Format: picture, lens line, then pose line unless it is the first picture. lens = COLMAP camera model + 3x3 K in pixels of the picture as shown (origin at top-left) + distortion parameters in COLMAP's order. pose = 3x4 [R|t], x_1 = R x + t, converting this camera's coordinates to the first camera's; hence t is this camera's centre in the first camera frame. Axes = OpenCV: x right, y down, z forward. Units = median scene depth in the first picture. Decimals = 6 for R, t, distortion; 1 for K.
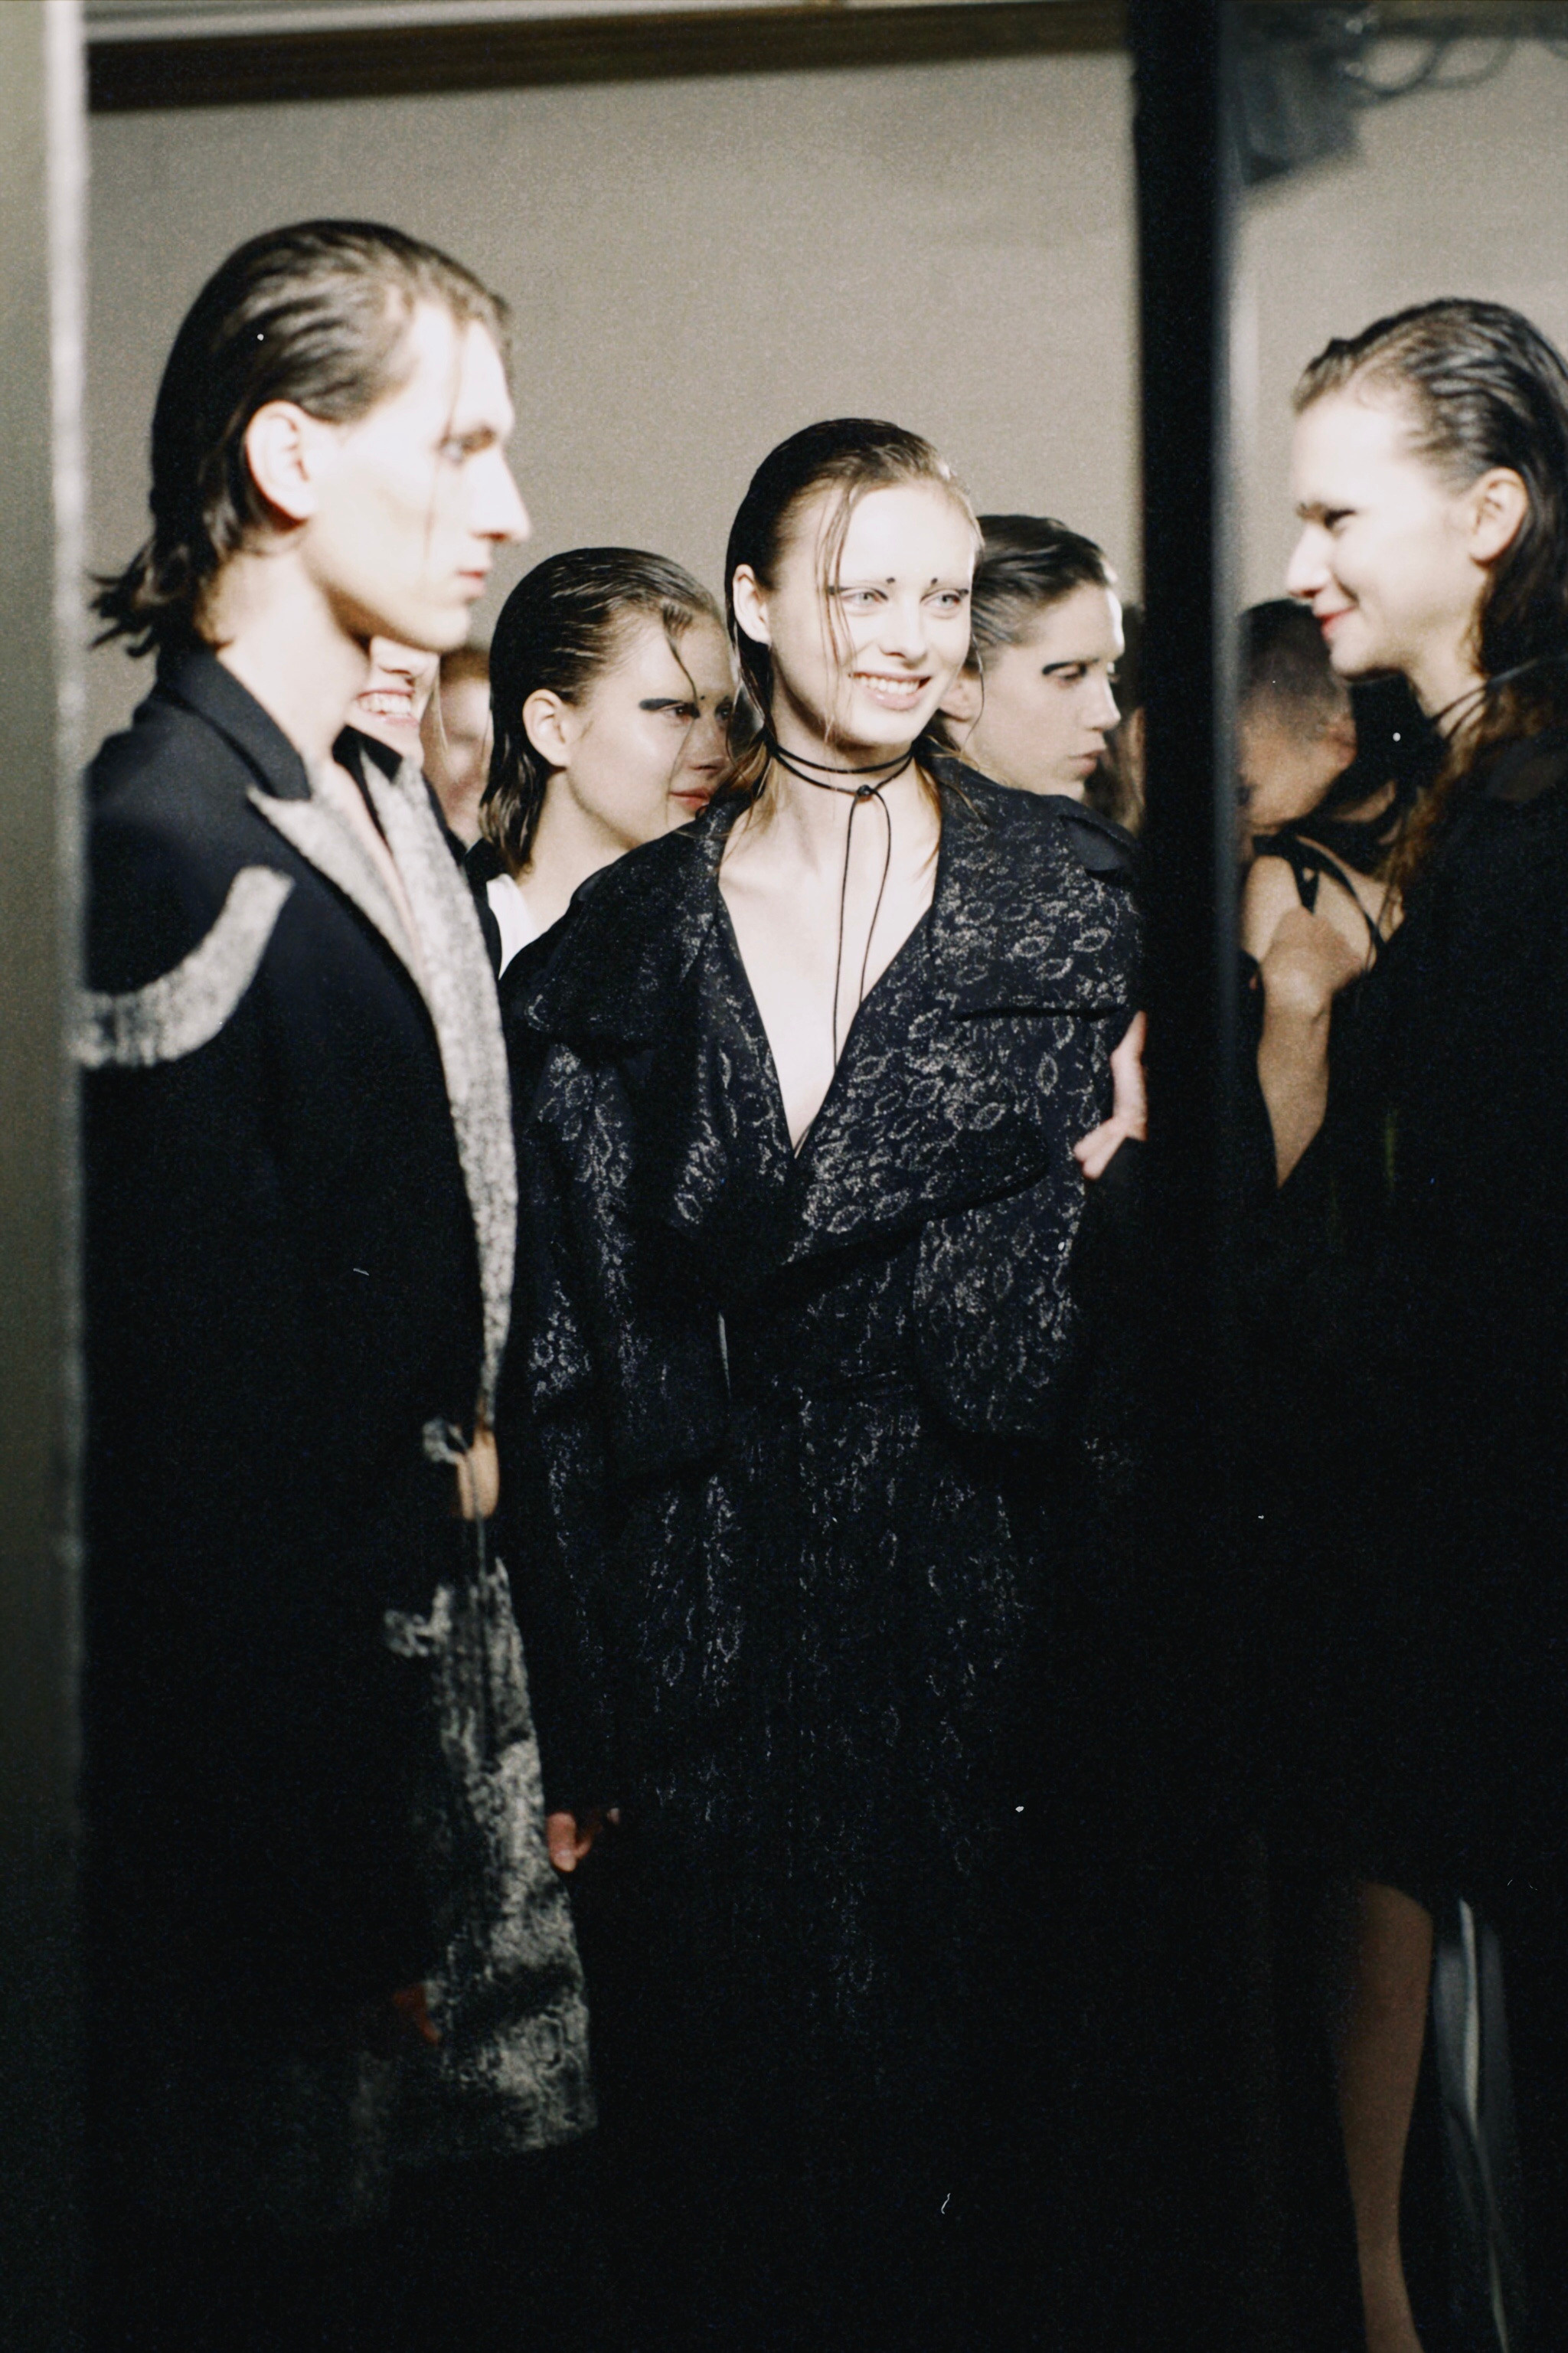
lens RADIAL K [[5690.3, 0, 784.0], [0, 5690.3, 1176.5], [0, 0, 1]] dist [0.012908, -0.007941]
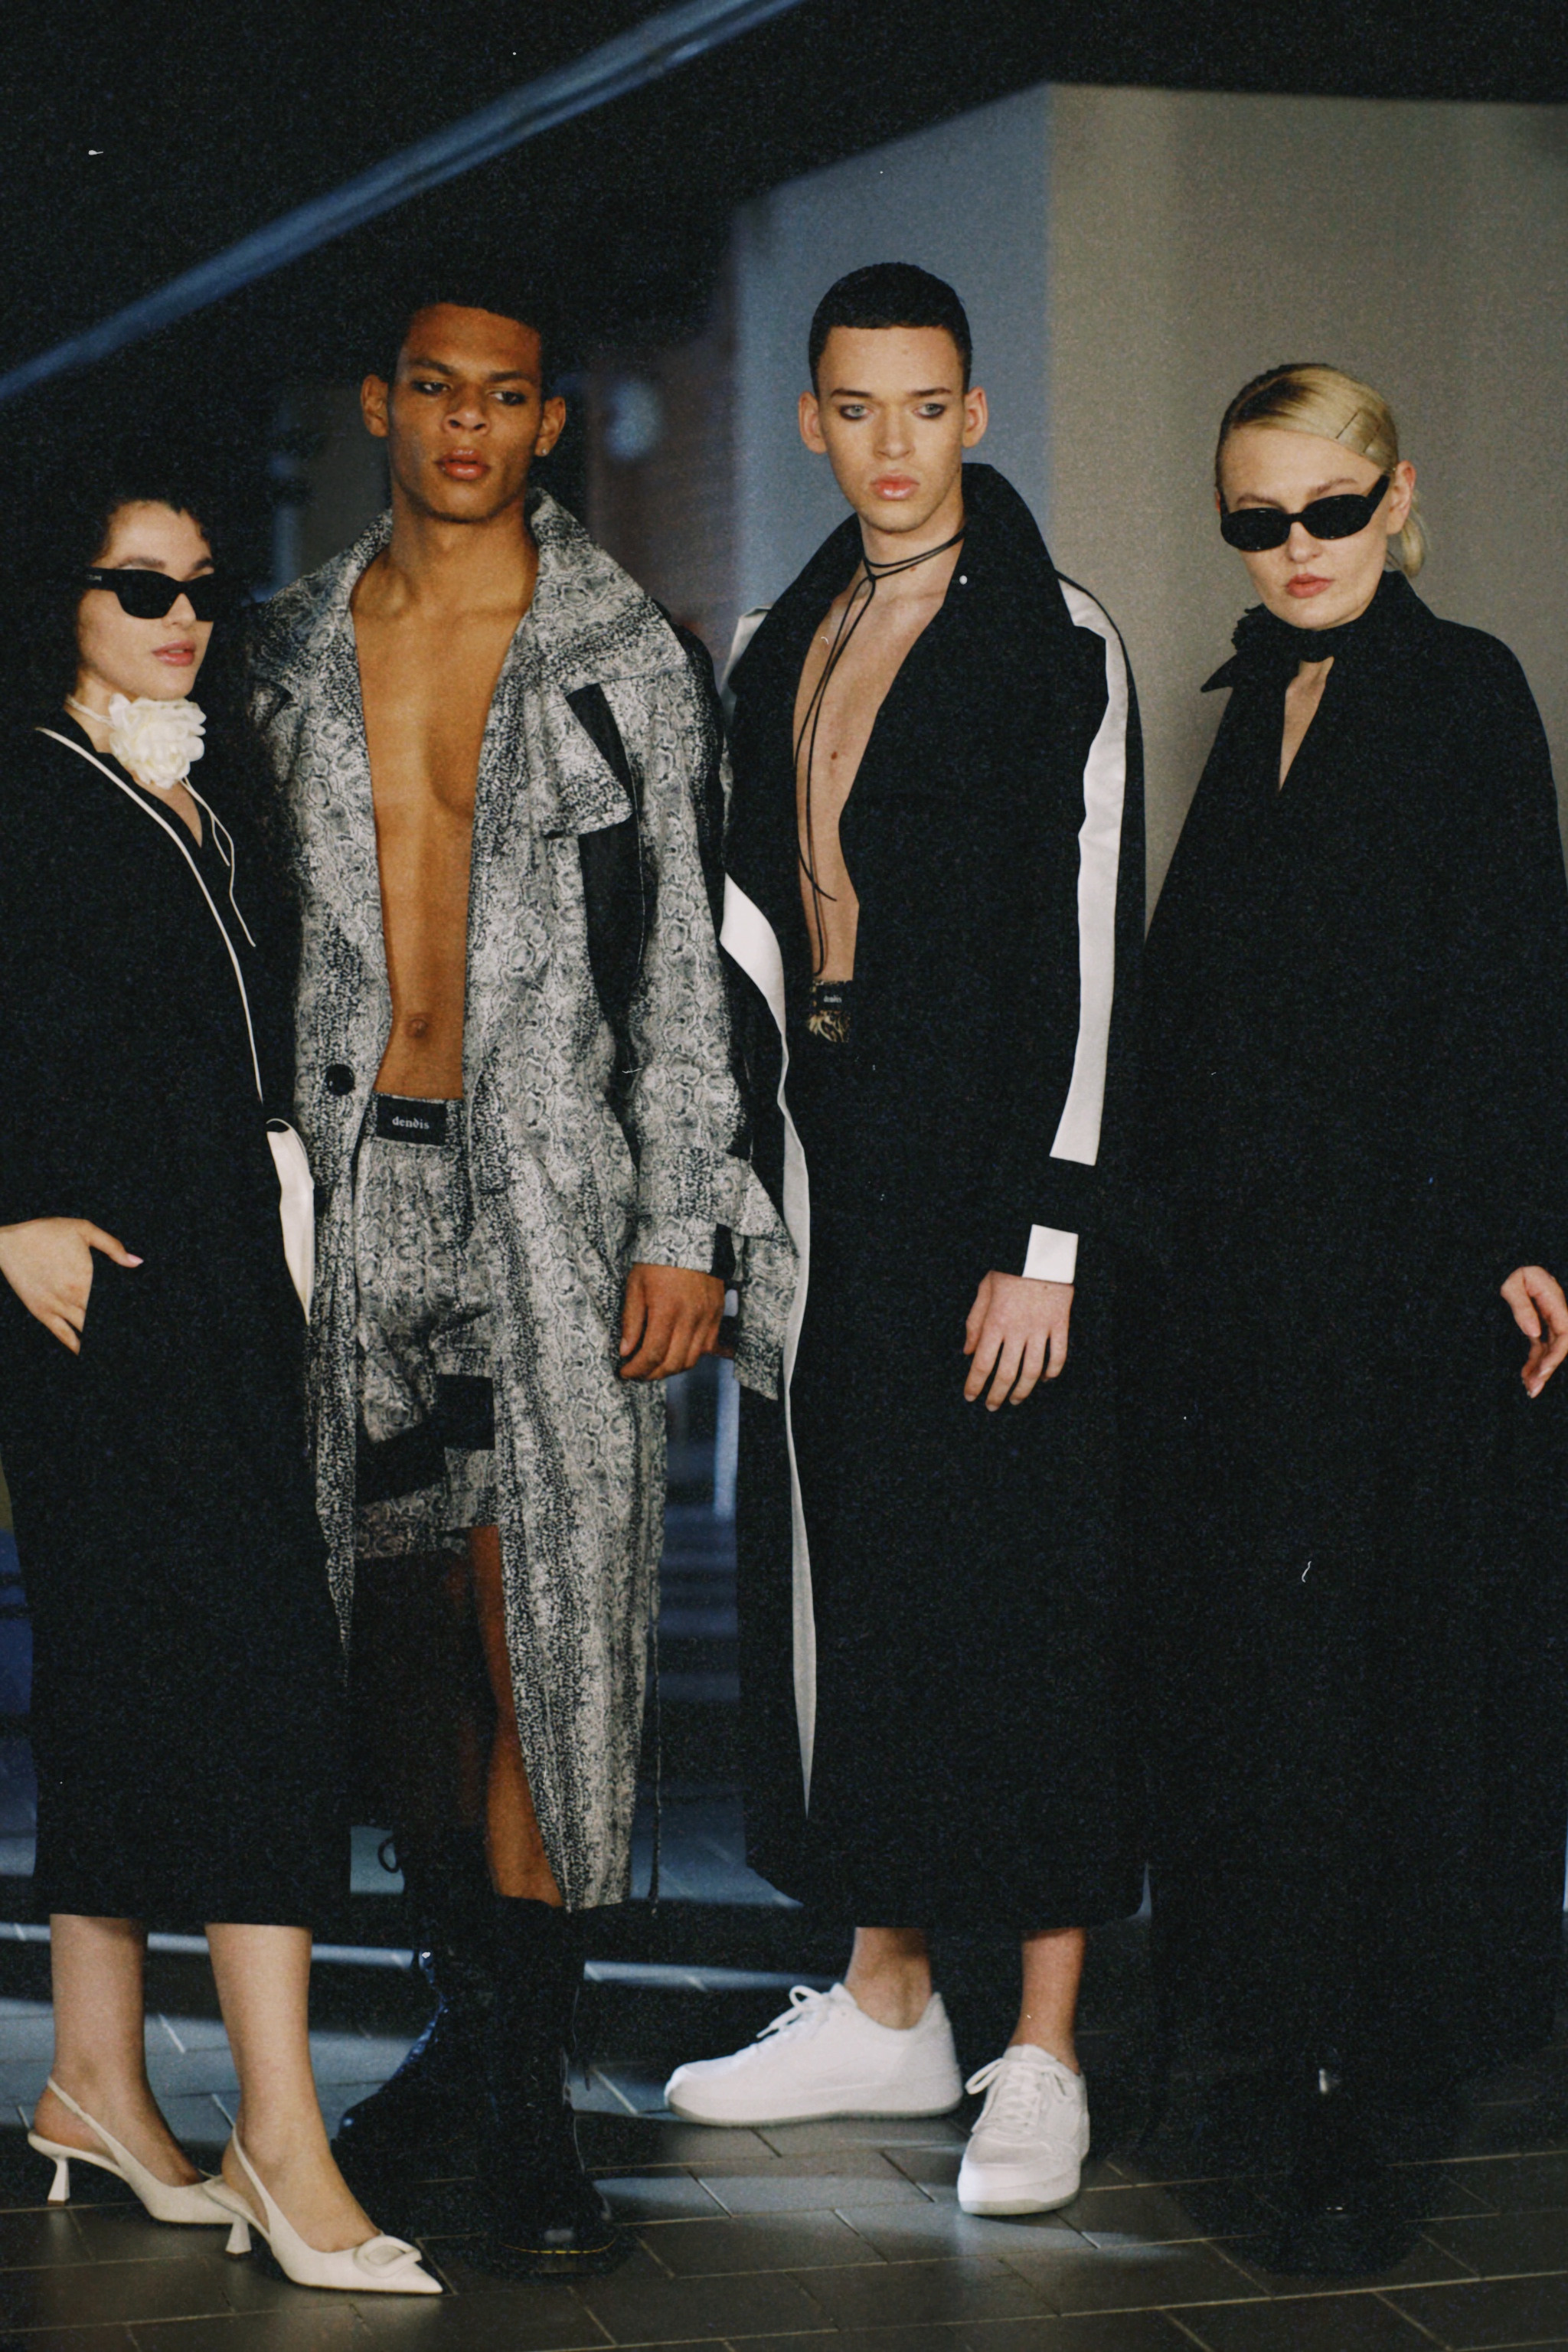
lens RADIAL K [[5688.2, 0, 784.0], [0, 5688.2, 1176.0], [0, 0, 1]] dist [0.012908, -0.007941]
pose [[1.000000, -0.000185, 0.000539, -0.125128], [0.000185, 1.000000, -0.000010, 0.000001], [-0.000539, 0.000010, 1.000000, -0.000036]]
